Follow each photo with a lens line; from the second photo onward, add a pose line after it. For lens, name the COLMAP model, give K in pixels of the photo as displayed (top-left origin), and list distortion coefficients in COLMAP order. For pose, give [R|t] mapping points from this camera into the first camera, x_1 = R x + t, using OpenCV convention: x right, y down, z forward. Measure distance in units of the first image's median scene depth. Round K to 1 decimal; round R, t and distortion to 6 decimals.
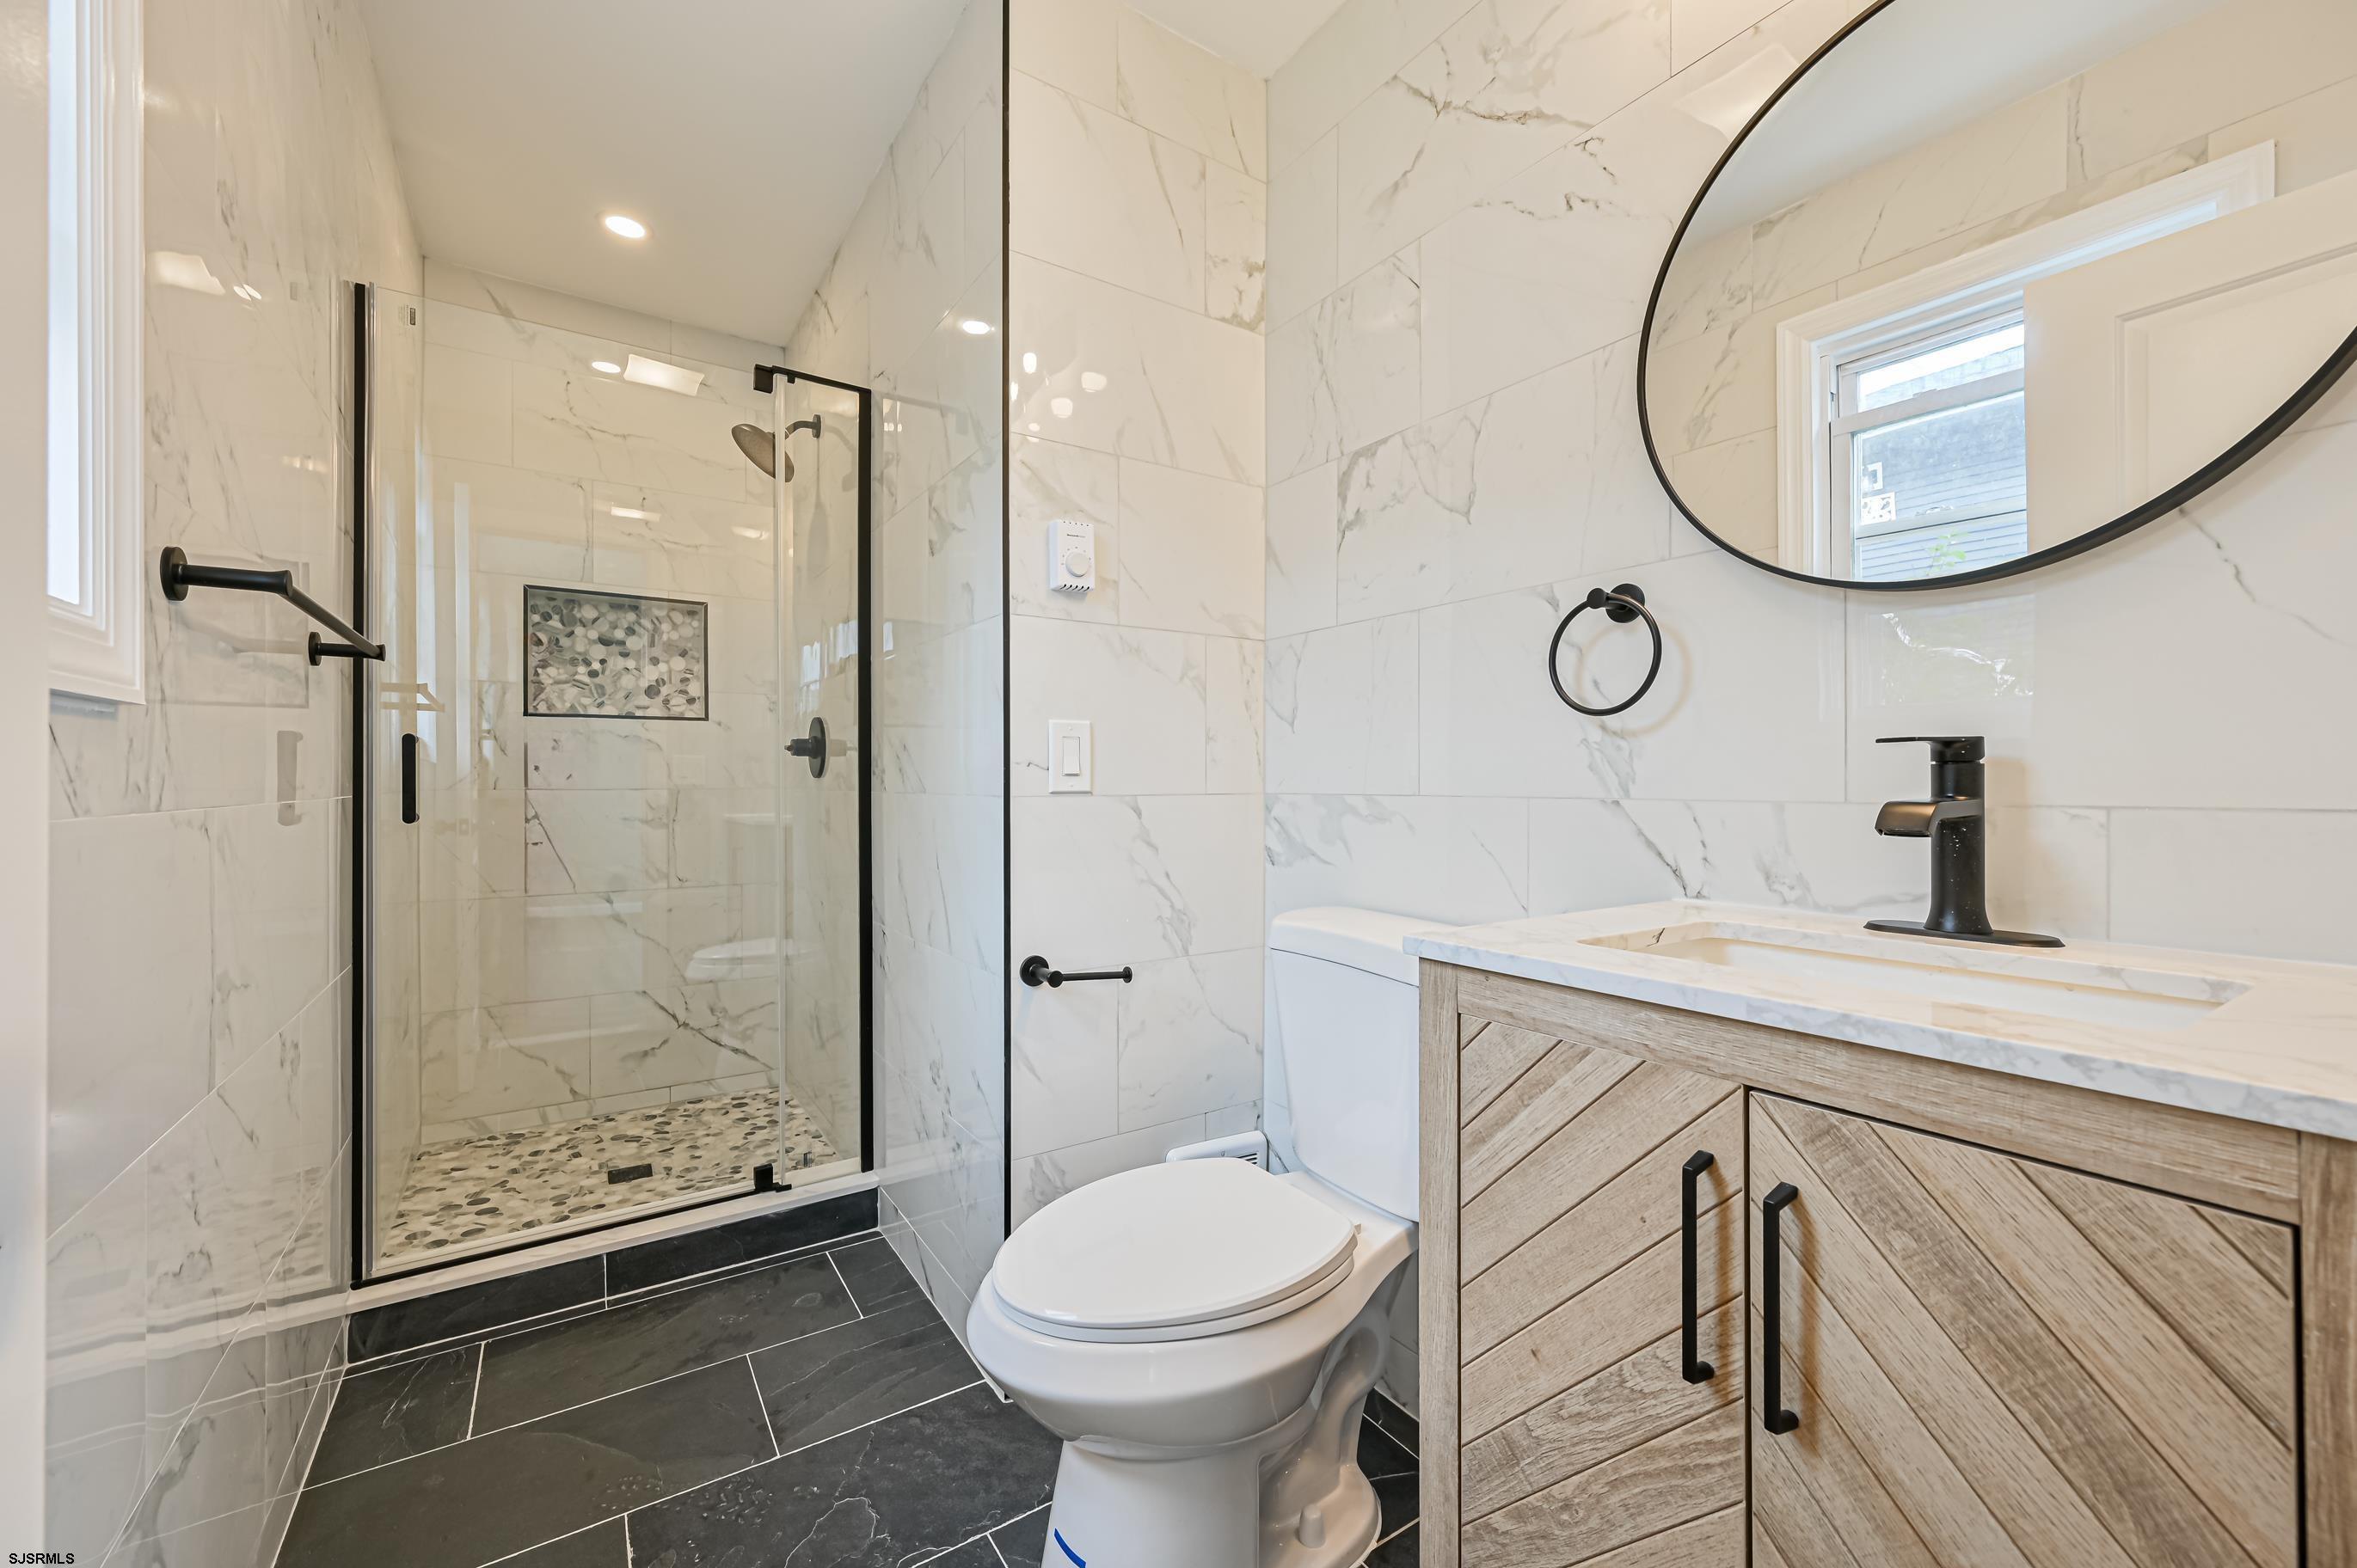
lens RADIAL K [[926.9, 0, 1173.4], [0, 926.9, 779.0], [0, 0, 1]] dist [-0.001092, 0.000541]
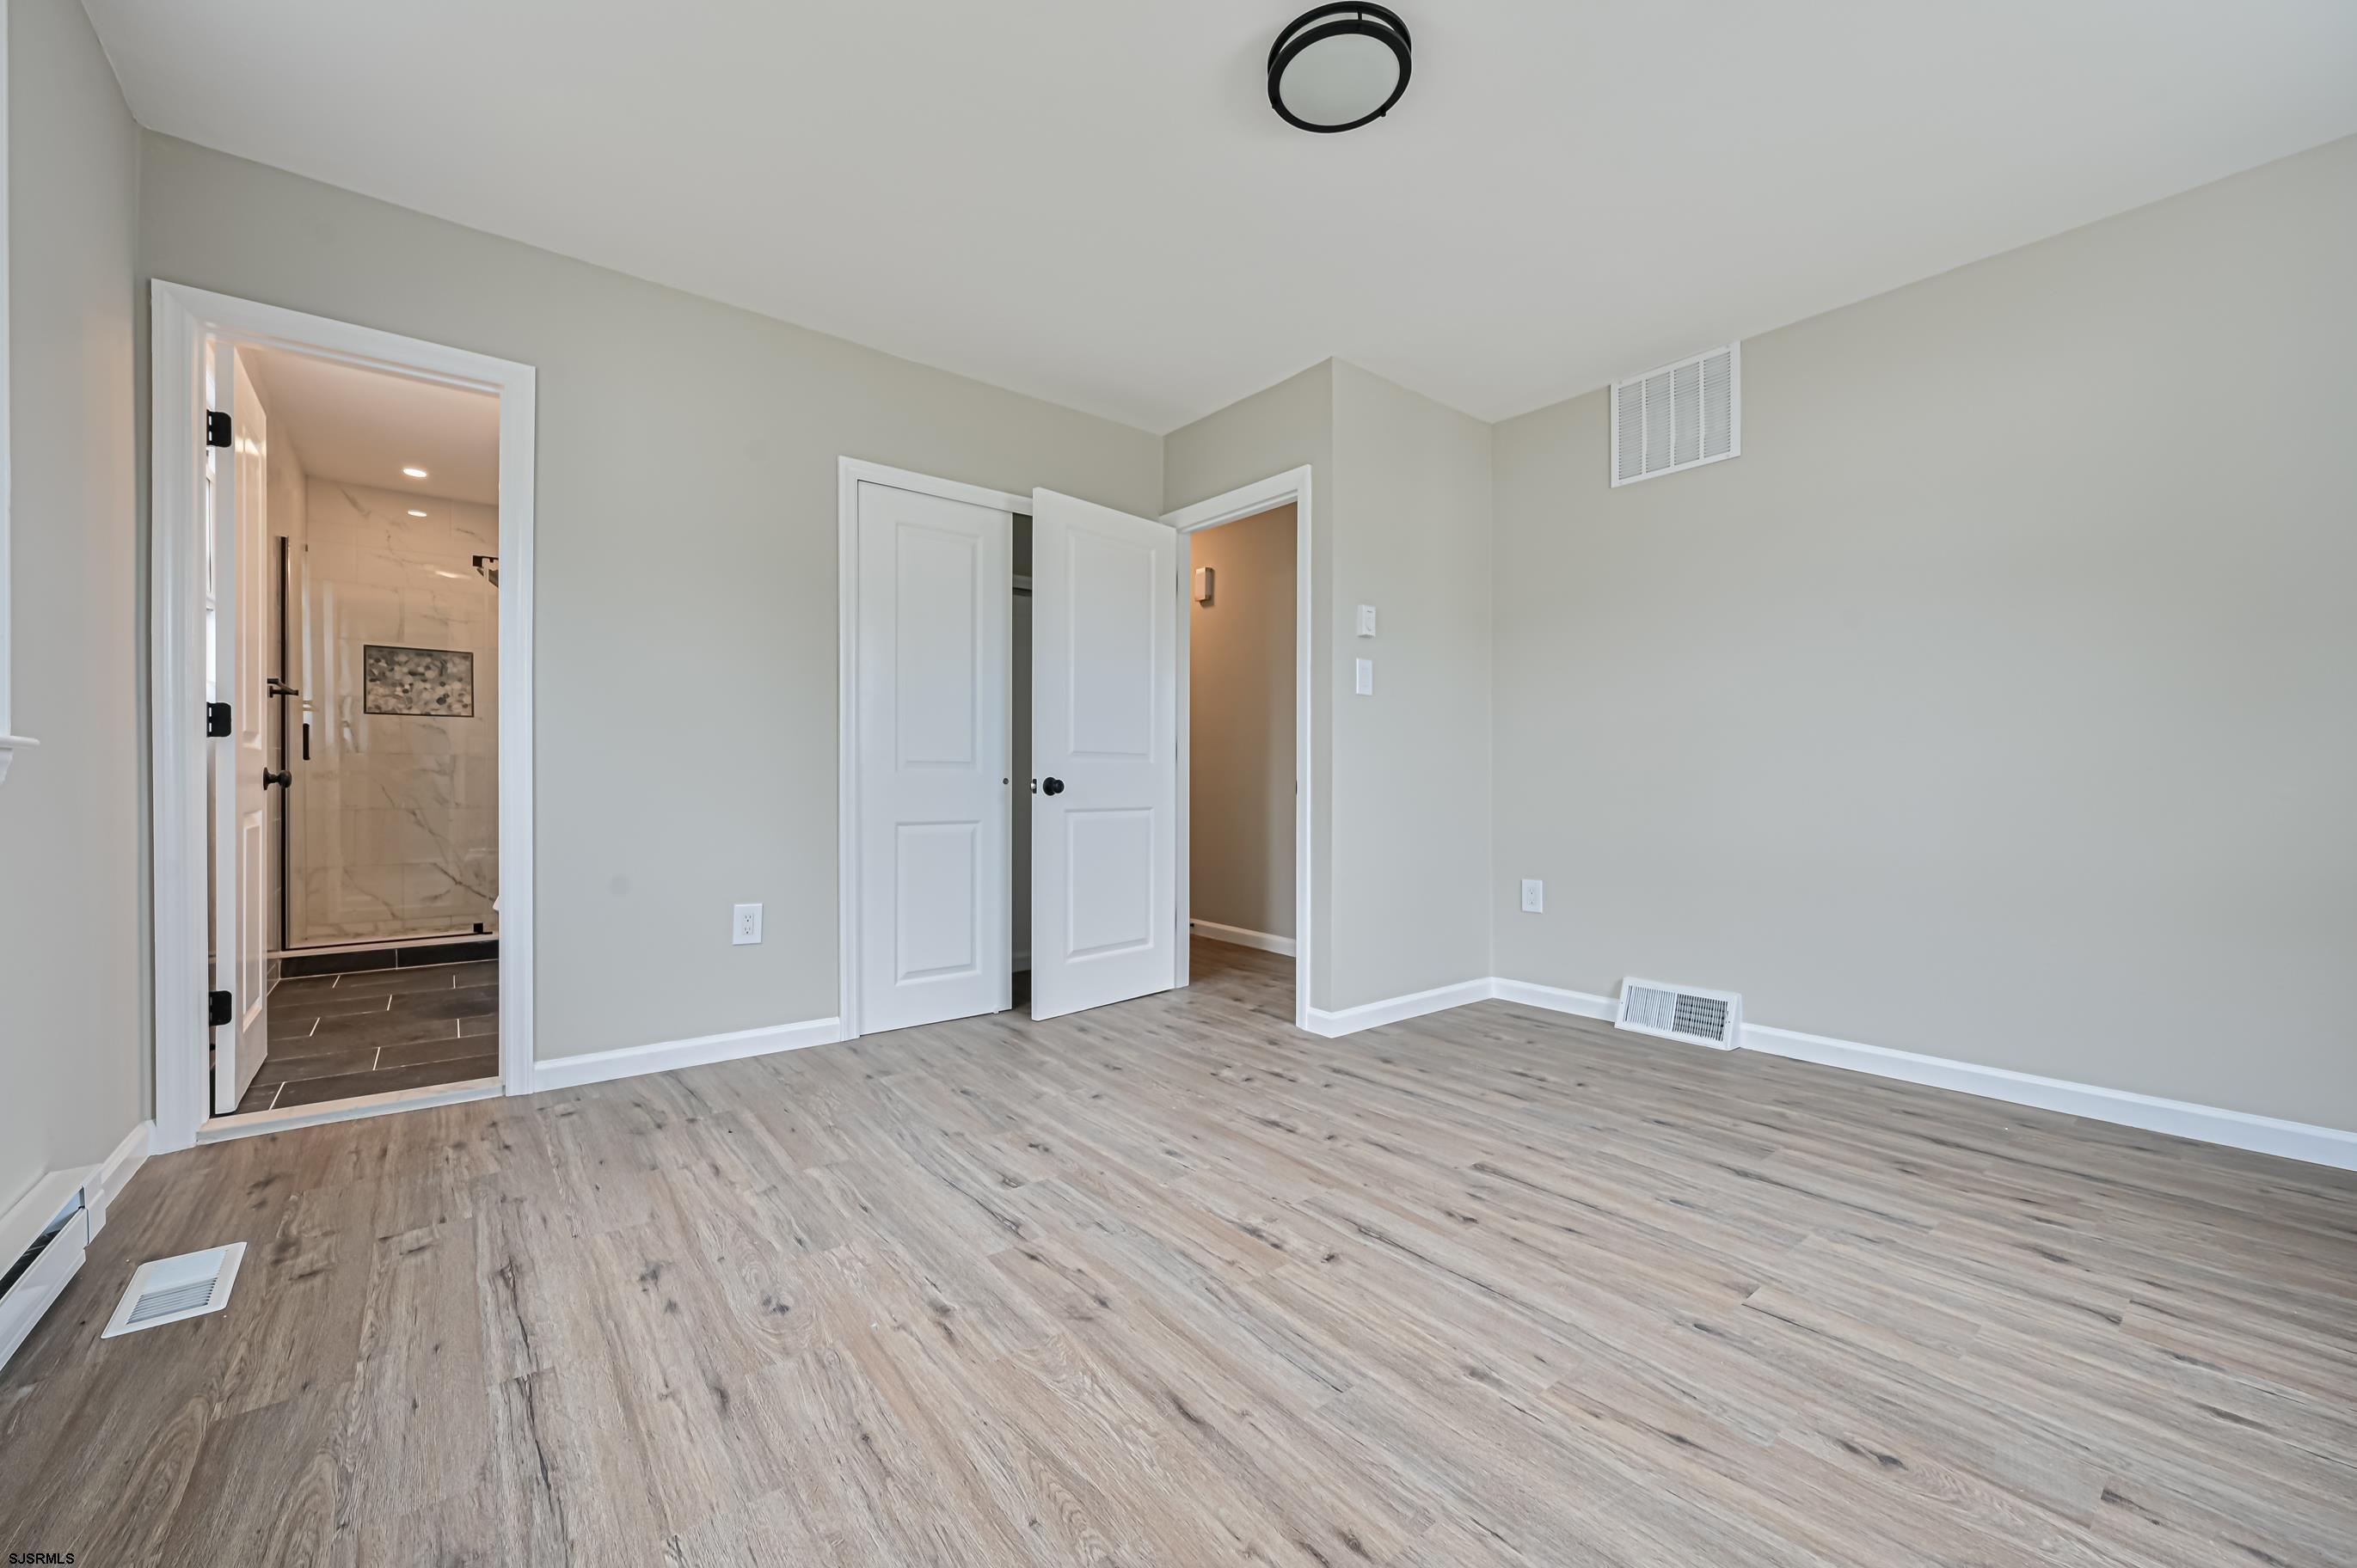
lens RADIAL K [[926.9, 0, 1175.8], [0, 926.9, 779.5], [0, 0, 1]] dist [-0.001092, 0.000541]
pose [[0.996335, 0.003085, 0.085484, 0.741505], [-0.003717, 0.999967, 0.007229, 0.042749], [-0.085459, -0.007520, 0.996313, -0.965654]]
